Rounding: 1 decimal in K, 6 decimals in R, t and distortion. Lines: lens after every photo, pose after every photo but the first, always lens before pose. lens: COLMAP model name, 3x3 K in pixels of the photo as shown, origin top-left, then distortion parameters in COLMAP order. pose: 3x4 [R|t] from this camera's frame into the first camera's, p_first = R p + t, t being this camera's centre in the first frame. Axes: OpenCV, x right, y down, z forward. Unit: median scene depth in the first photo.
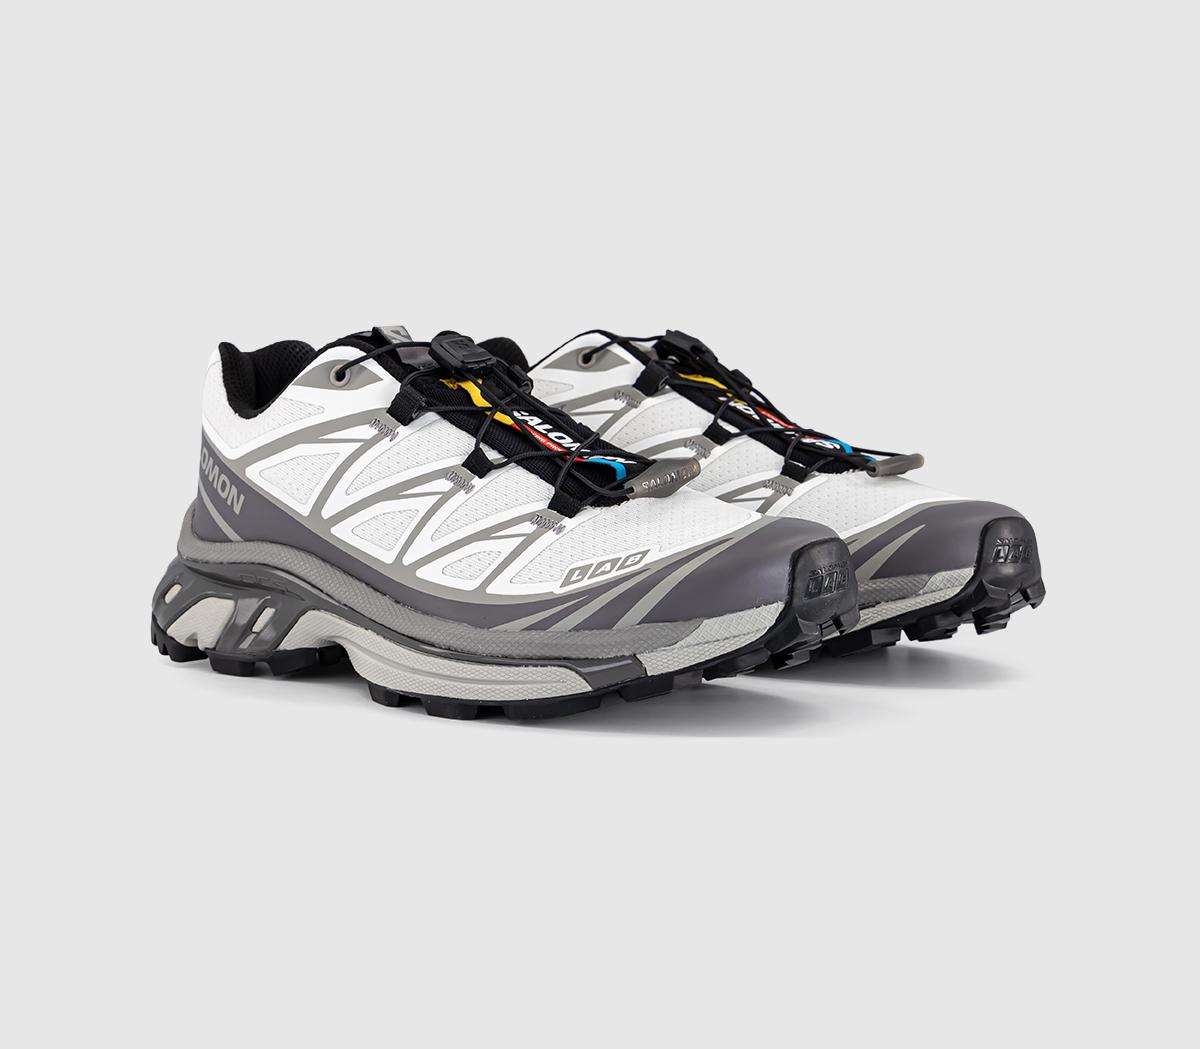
lens RADIAL K [[2065.7, 0, 642.9], [0, 2065.7, 523.8], [0, 0, 1]] dist [0.035929, 0.020869]
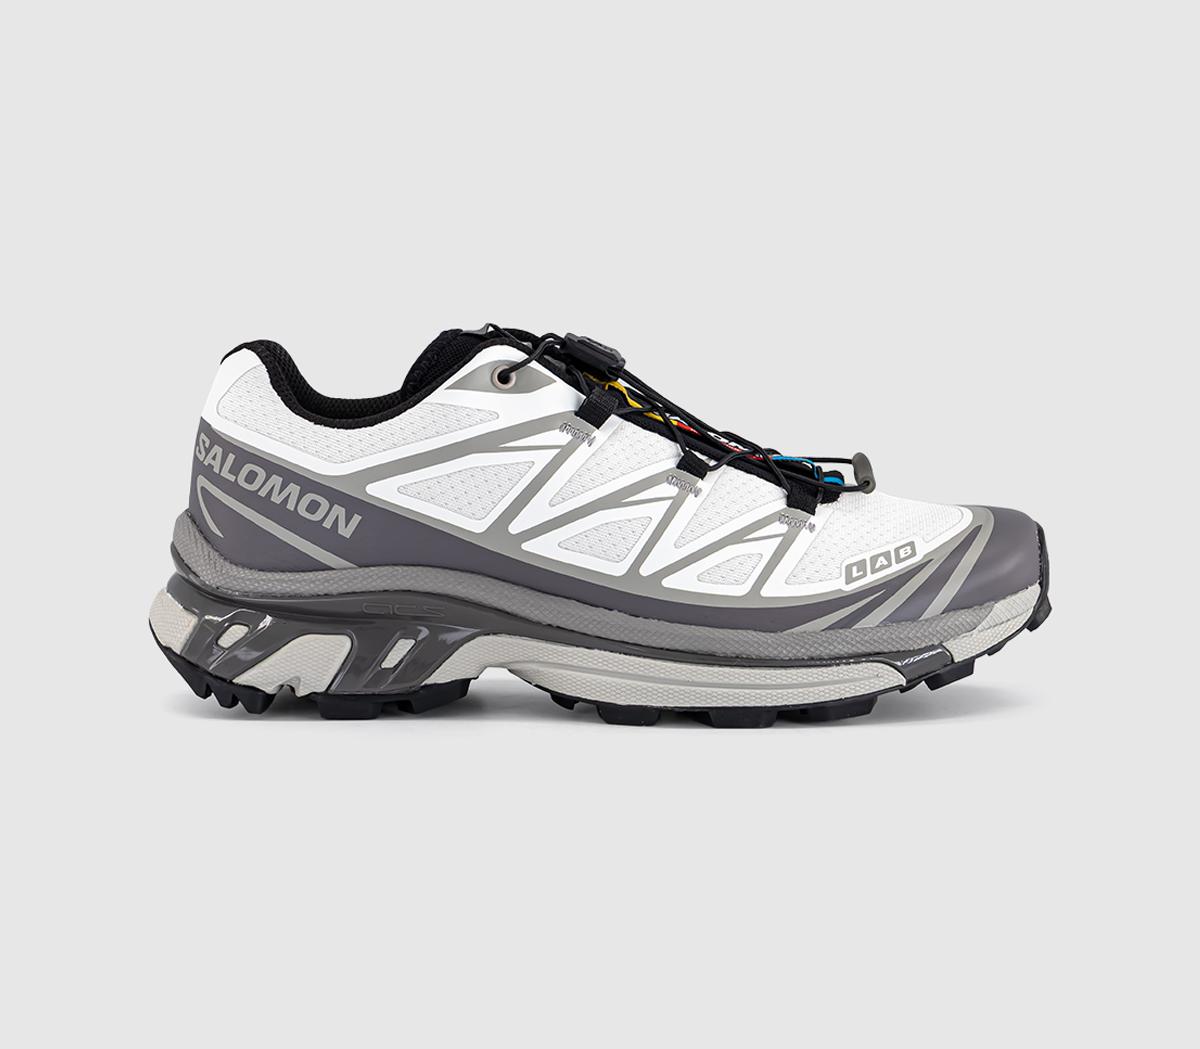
lens RADIAL K [[2065.7, 0, 642.9], [0, 2065.7, 523.8], [0, 0, 1]] dist [0.035929, 0.020869]
pose [[0.817712, -0.052498, 0.573229, -0.661098], [0.056897, 0.998327, 0.010265, -0.013608], [-0.572809, 0.024221, 0.819331, 0.227138]]
